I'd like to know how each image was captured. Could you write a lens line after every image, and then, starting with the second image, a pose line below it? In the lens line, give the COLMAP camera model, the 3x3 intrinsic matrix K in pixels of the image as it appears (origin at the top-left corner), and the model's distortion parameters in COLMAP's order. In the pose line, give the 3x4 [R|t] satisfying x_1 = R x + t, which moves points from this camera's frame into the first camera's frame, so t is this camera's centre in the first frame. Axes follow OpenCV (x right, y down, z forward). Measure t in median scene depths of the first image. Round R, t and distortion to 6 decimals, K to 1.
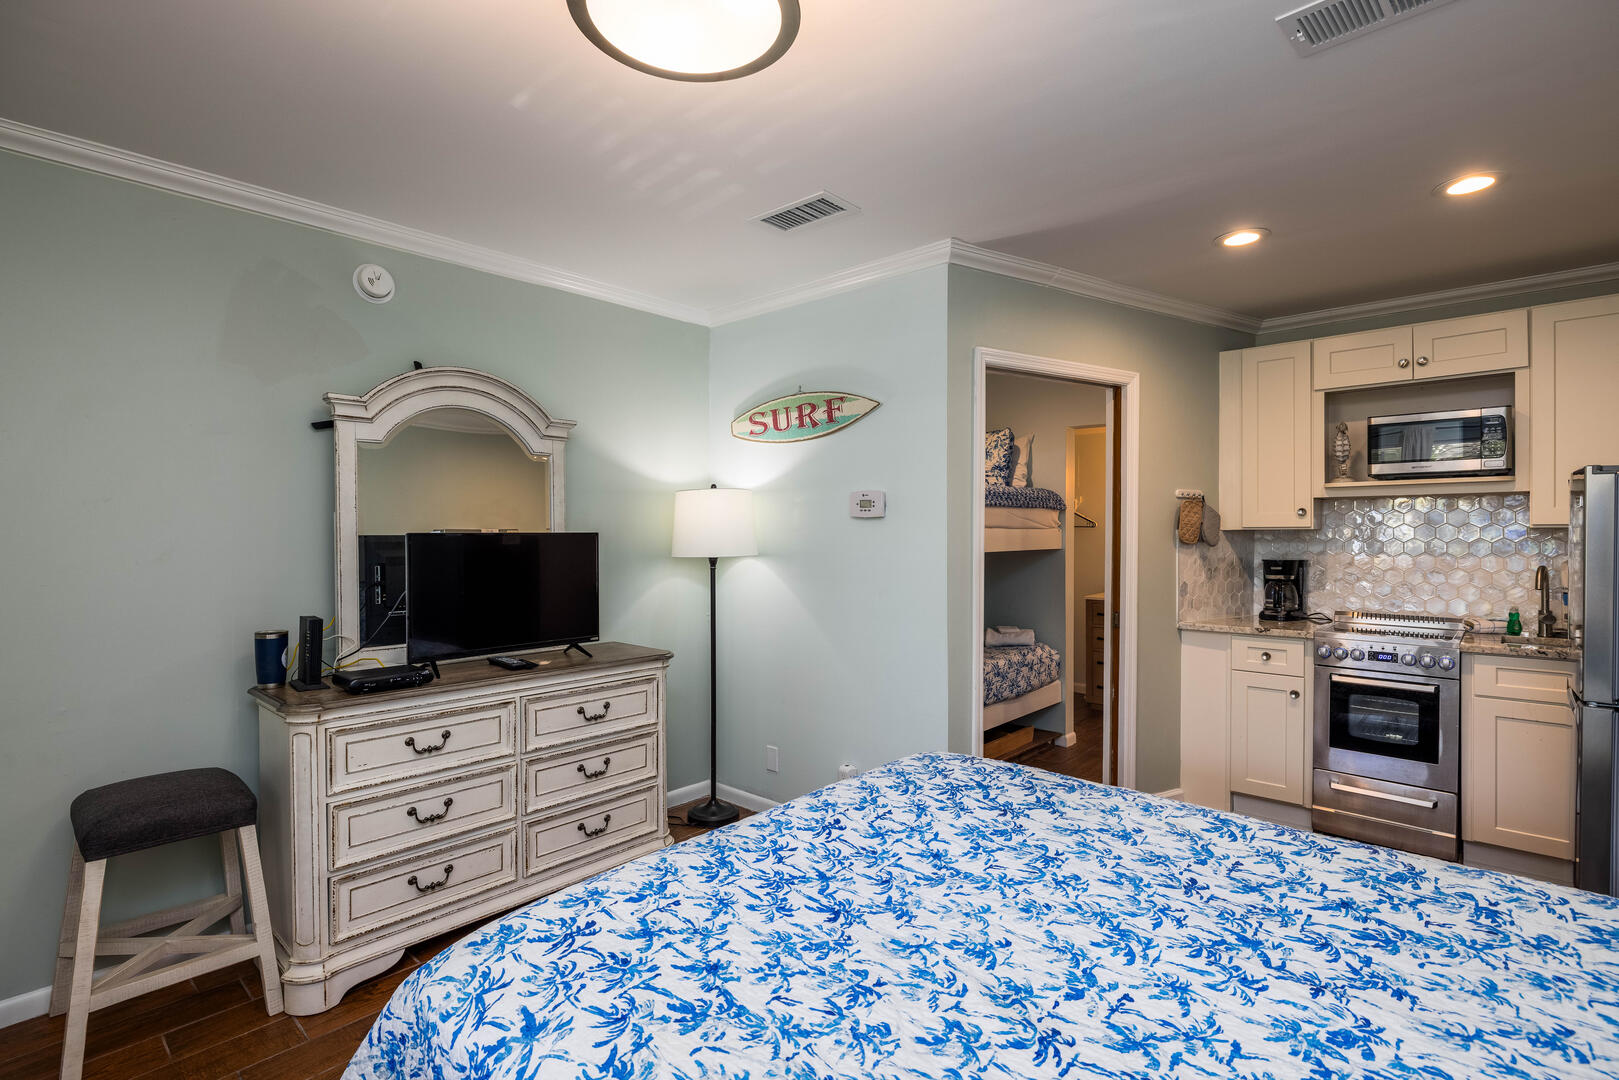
lens RADIAL K [[776.1, 0, 798.5], [0, 776.1, 537.1], [0, 0, 1]] dist [-0.006242, 0.001009]
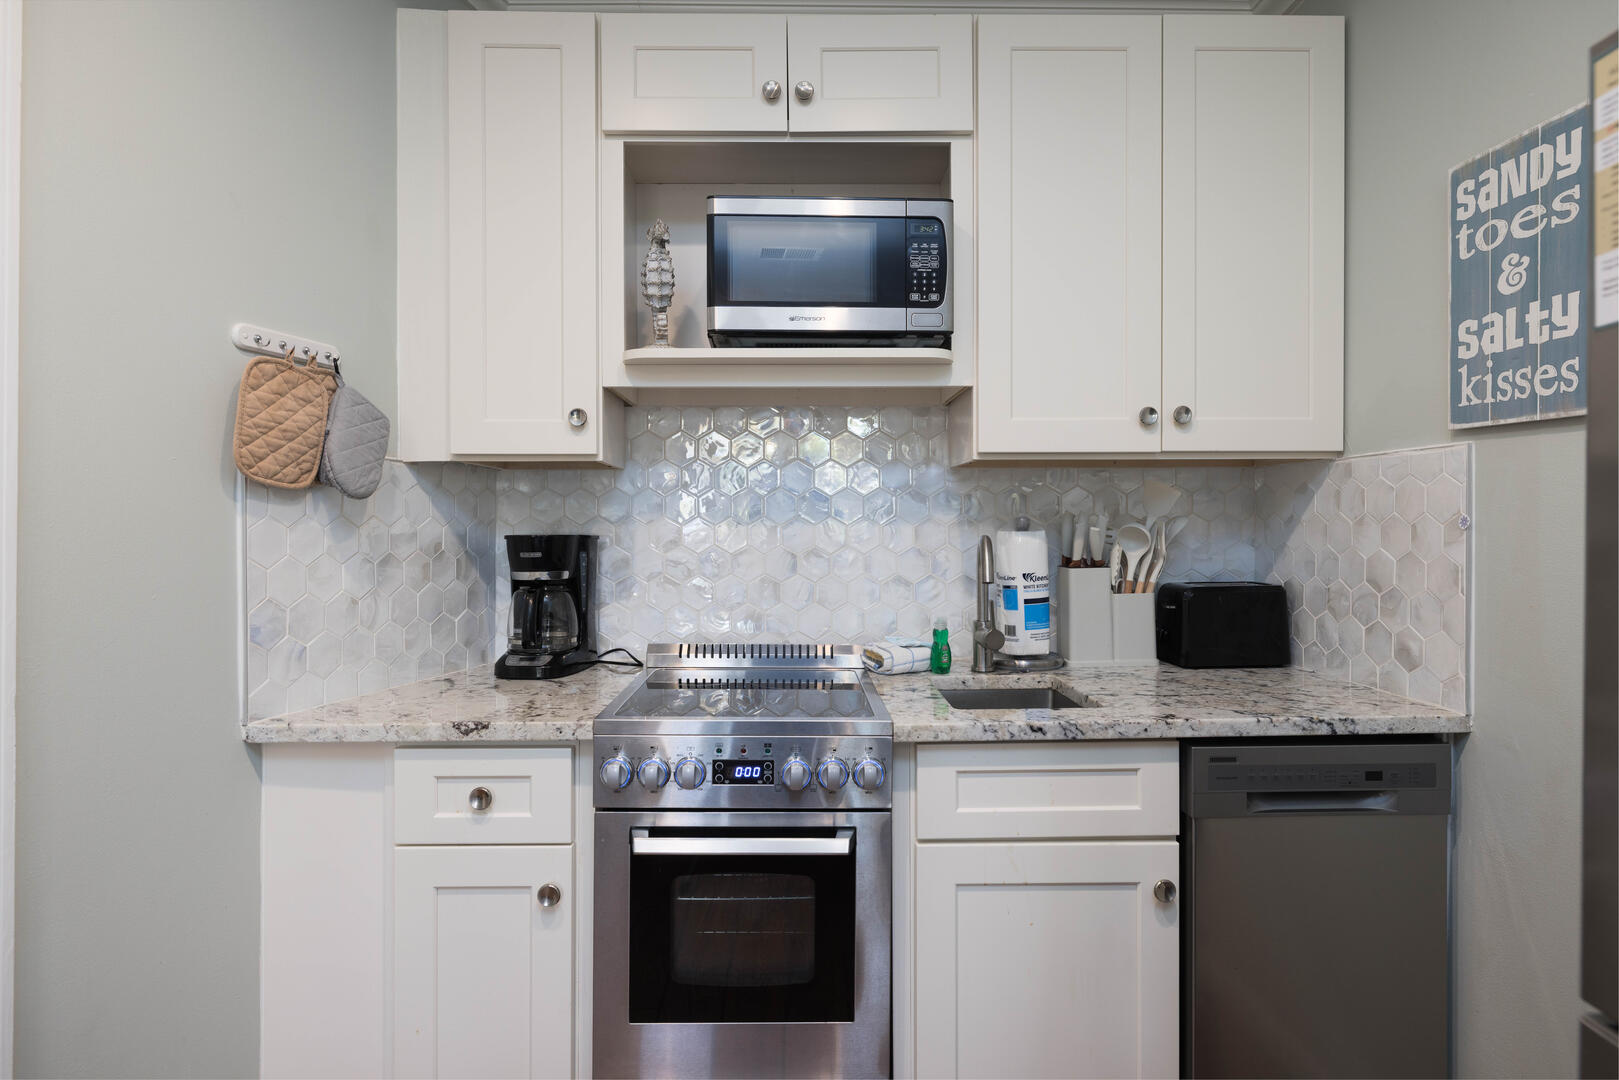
lens RADIAL K [[865.2, 0, 806.2], [0, 865.2, 524.2], [0, 0, 1]] dist [0.001454, 0.000107]
pose [[0.720487, 0.001005, 0.693467, 0.446197], [0.003146, 0.999984, -0.004718, 0.029541], [-0.693461, 0.005581, 0.720473, 0.622013]]
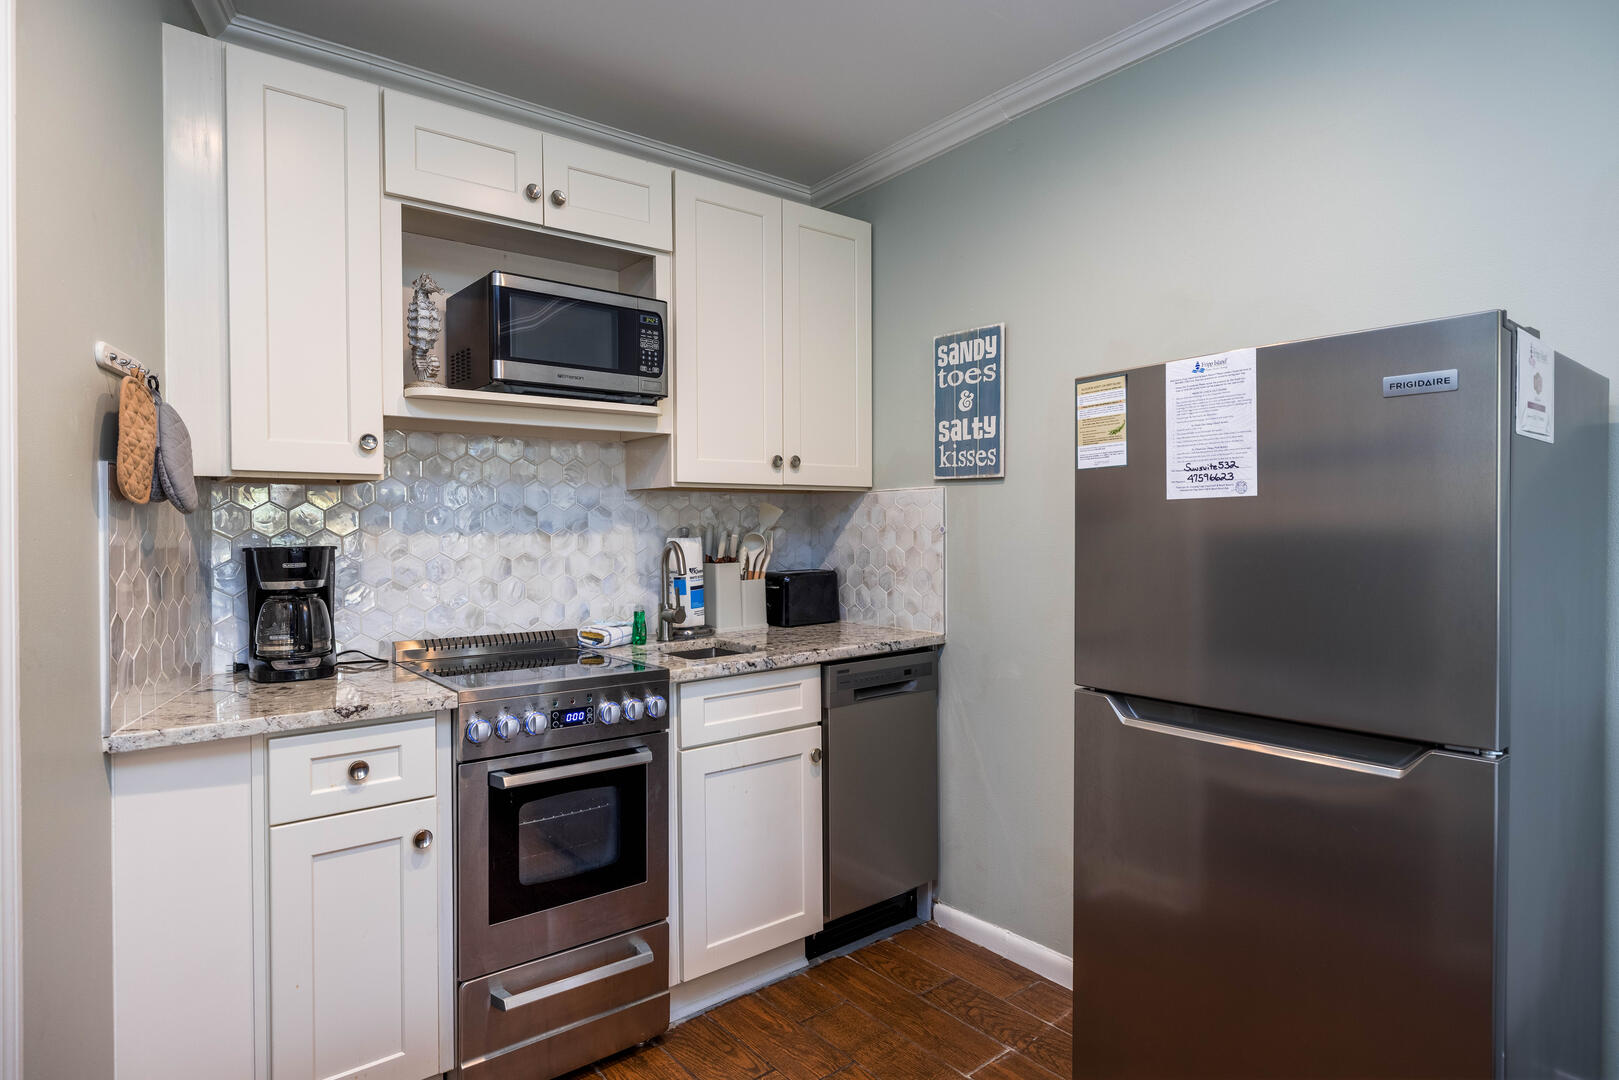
lens RADIAL K [[865.2, 0, 807.2], [0, 865.2, 537.7], [0, 0, 1]] dist [0.001454, 0.000107]
pose [[0.155306, -0.009191, 0.987824, 0.182942], [0.012622, 0.999894, 0.007319, 0.027306], [-0.987786, 0.011332, 0.155405, 0.702132]]
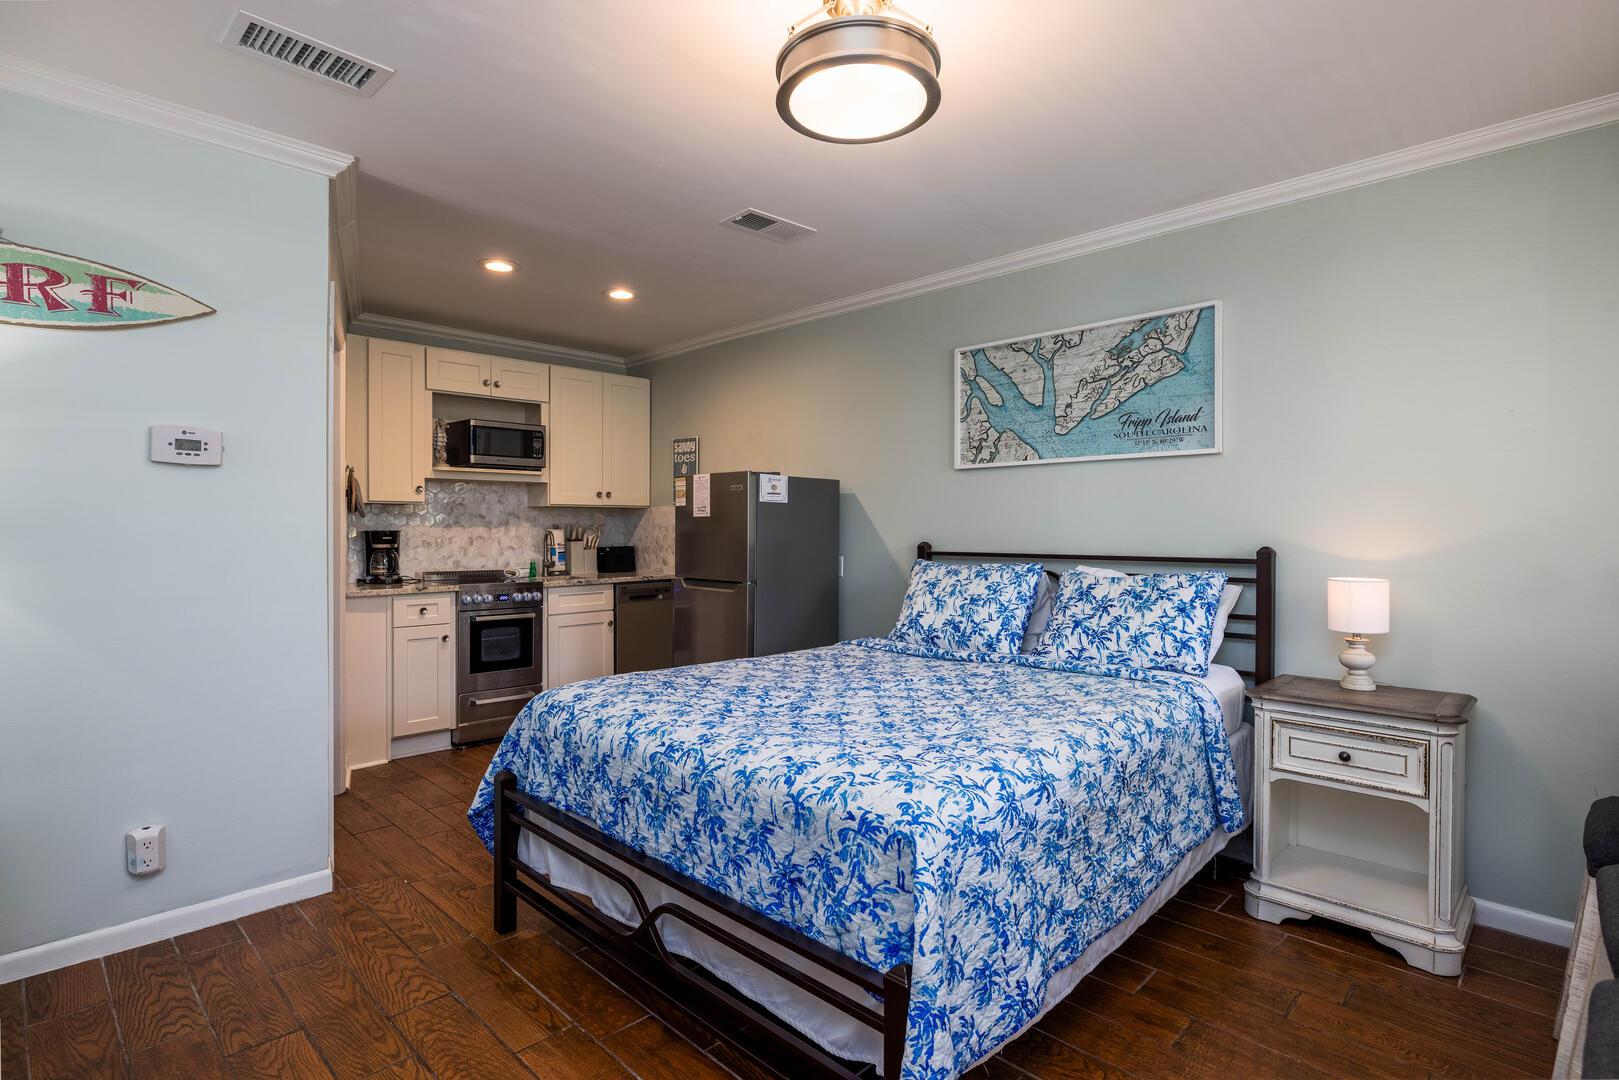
lens RADIAL K [[797.9, 0, 809.2], [0, 797.9, 538.1], [0, 0, 1]] dist [0.001151, -0.000267]
pose [[0.039437, -0.010461, 0.999167, -0.589794], [0.004479, 0.999937, 0.010293, 0.035237], [-0.999212, 0.004069, 0.039482, 0.380085]]
